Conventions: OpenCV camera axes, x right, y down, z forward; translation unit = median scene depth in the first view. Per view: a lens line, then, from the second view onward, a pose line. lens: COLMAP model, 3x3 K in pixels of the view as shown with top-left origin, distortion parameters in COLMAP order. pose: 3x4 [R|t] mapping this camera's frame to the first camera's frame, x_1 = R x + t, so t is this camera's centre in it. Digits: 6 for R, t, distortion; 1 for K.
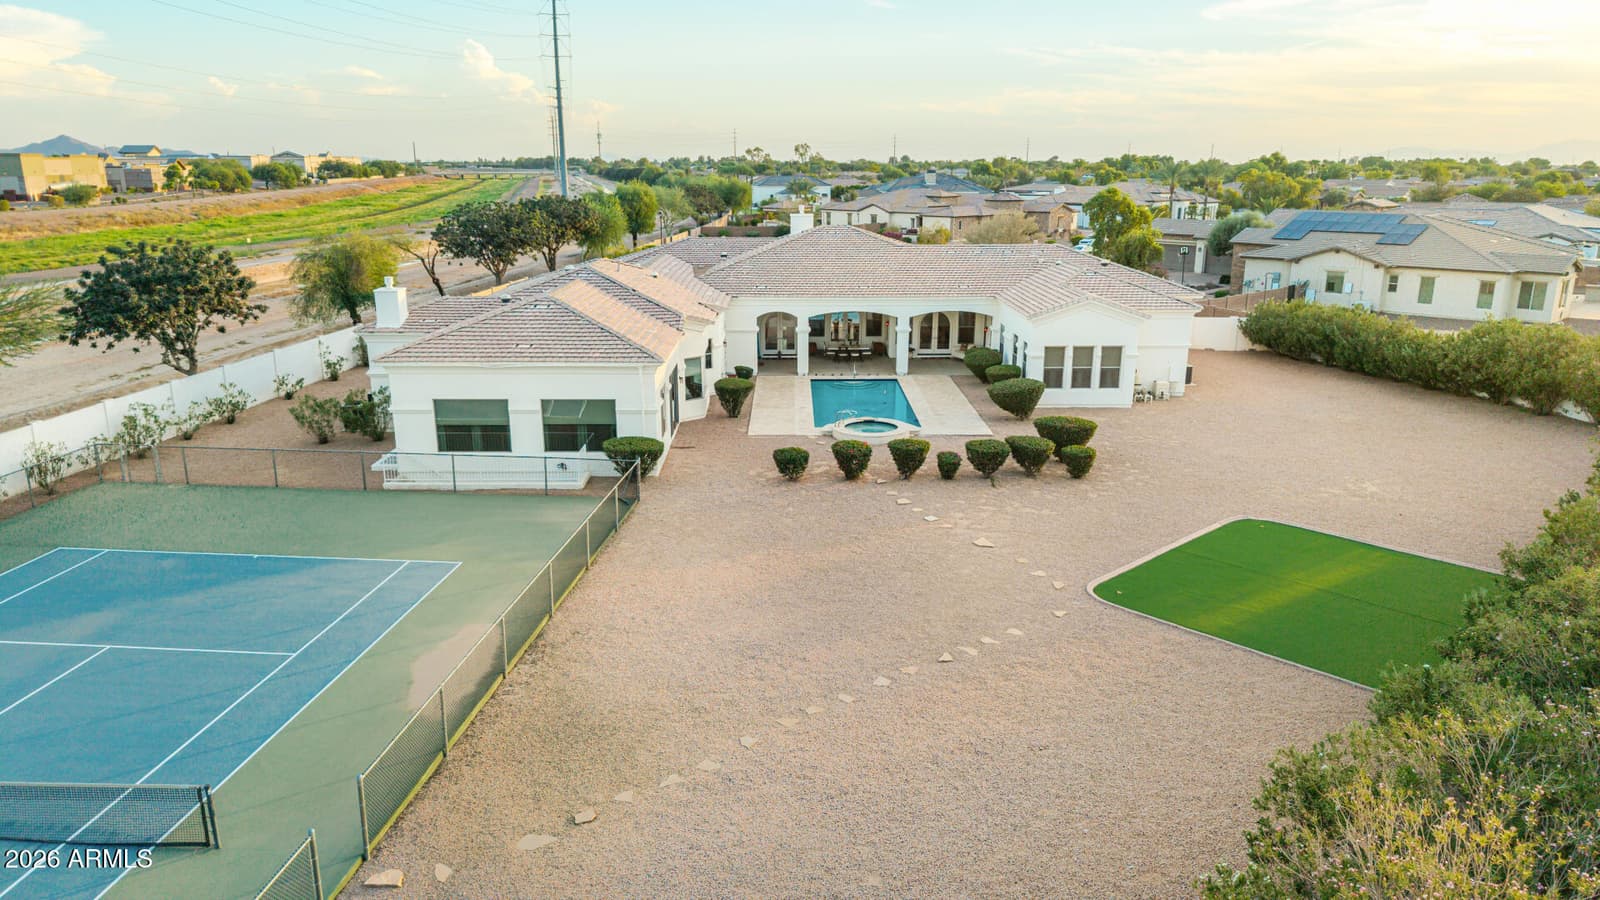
lens RADIAL K [[1086.4, 0, 796.2], [0, 1086.4, 451.4], [0, 0, 1]] dist [0.025714, -0.005188]
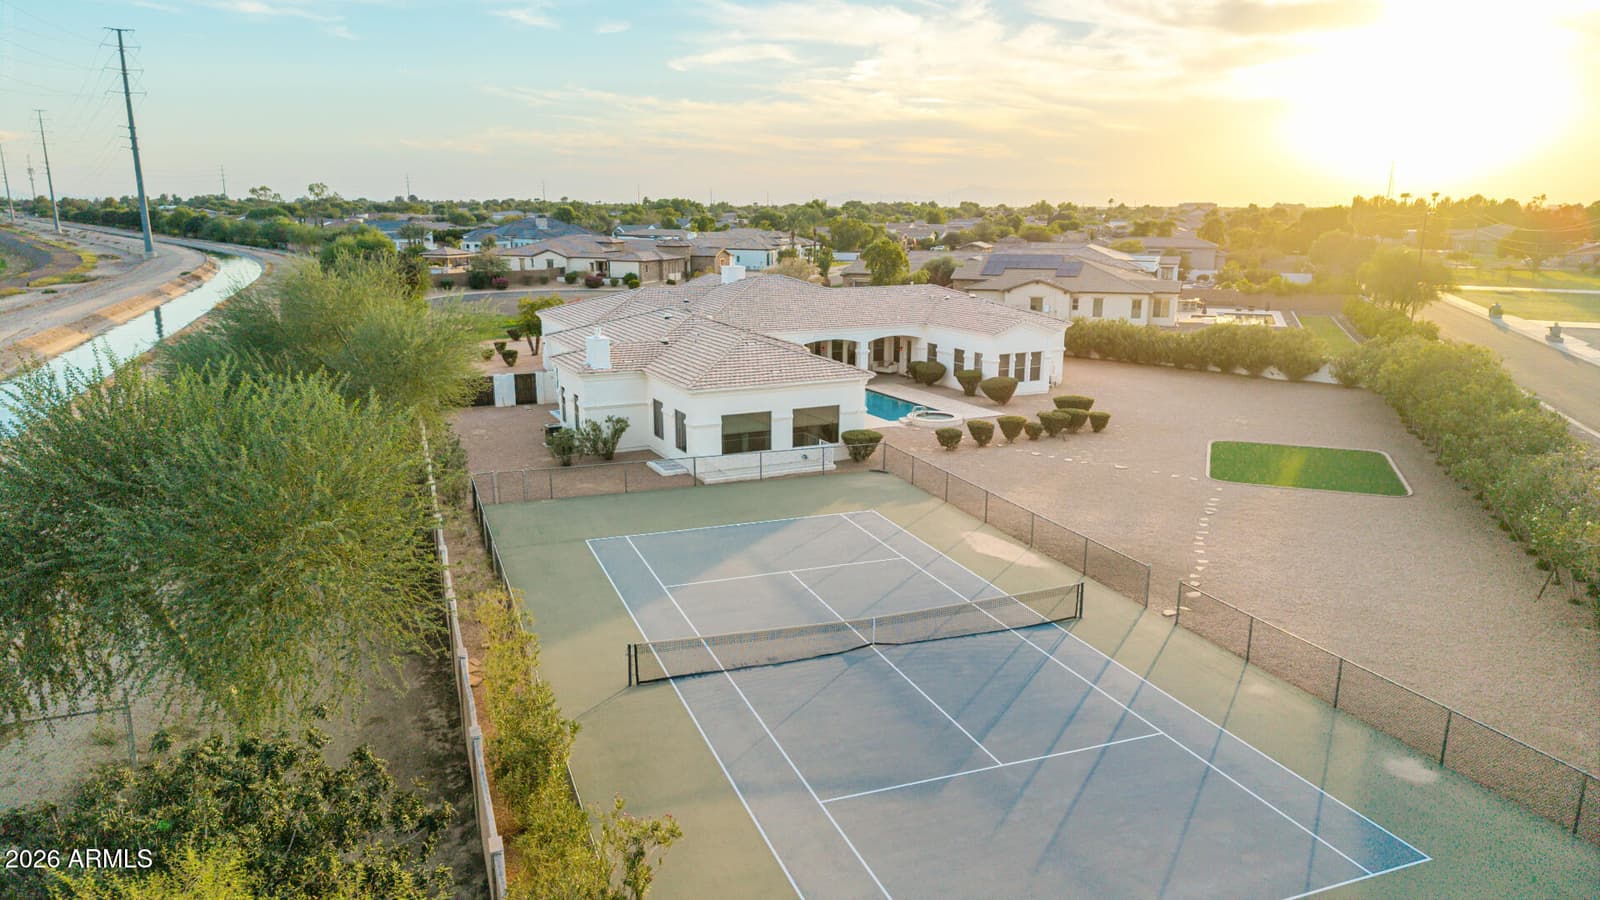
lens RADIAL K [[1086.4, 0, 796.2], [0, 1086.4, 451.4], [0, 0, 1]] dist [0.025714, -0.005188]
pose [[0.902978, -0.096693, 0.418666, -0.646650], [0.110796, 0.993798, -0.009442, 0.015115], [-0.415156, 0.054913, 0.908091, -0.194416]]
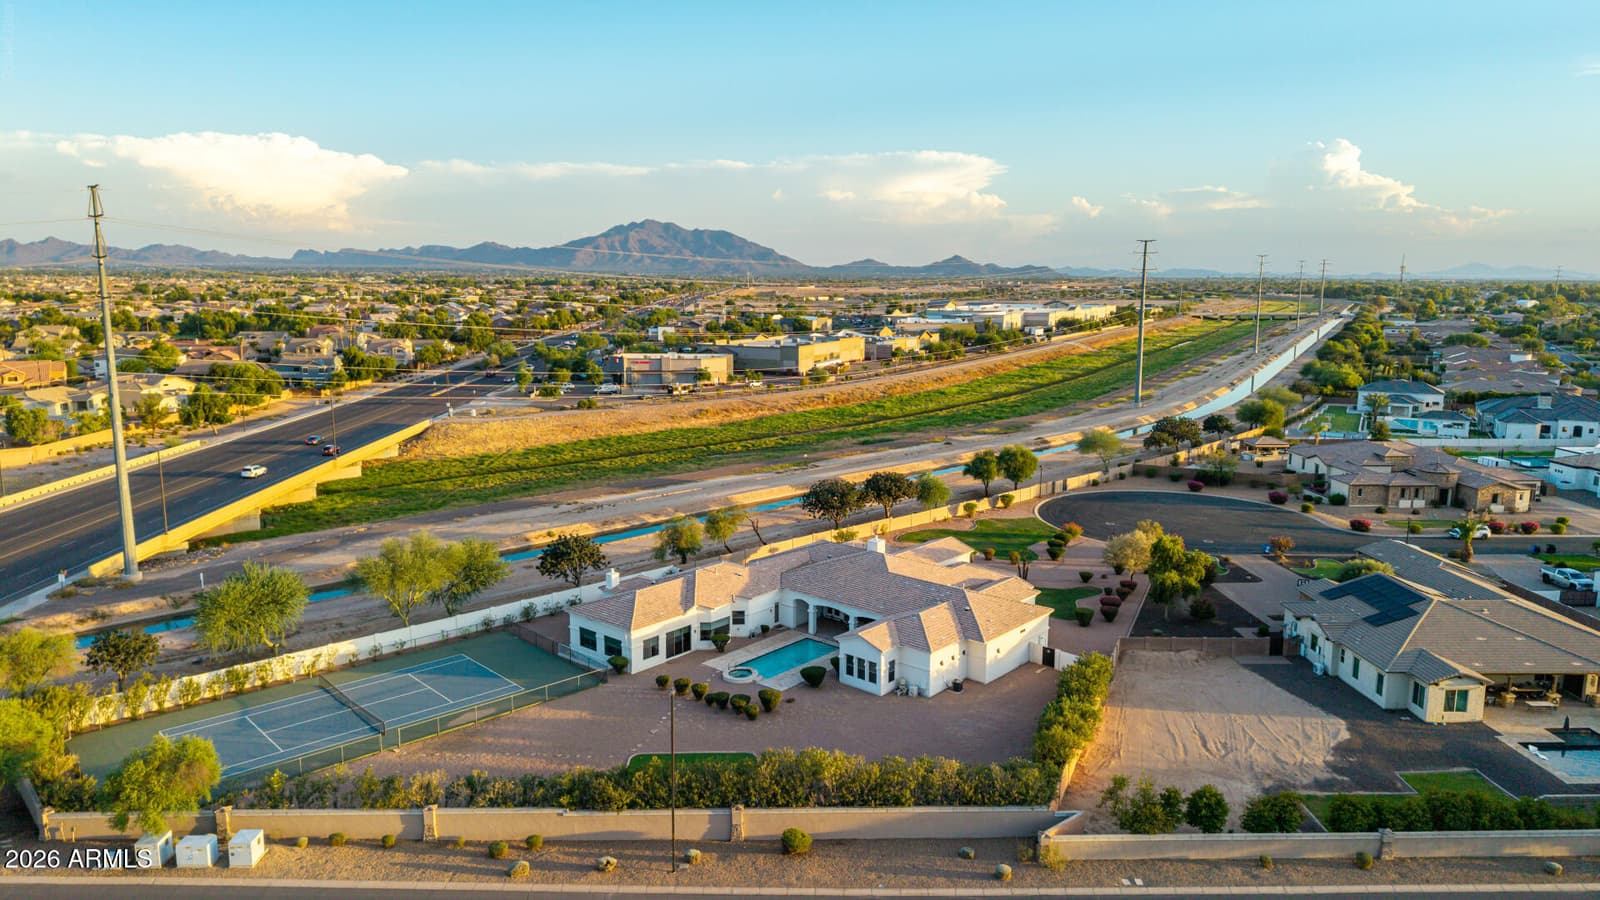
lens RADIAL K [[1086.4, 0, 796.2], [0, 1086.4, 451.4], [0, 0, 1]] dist [0.025714, -0.005188]
pose [[0.753336, 0.108785, -0.648576, 1.440583], [-0.171607, 0.984572, -0.034184, -0.385891], [0.634851, 0.137052, 0.760382, -0.623812]]
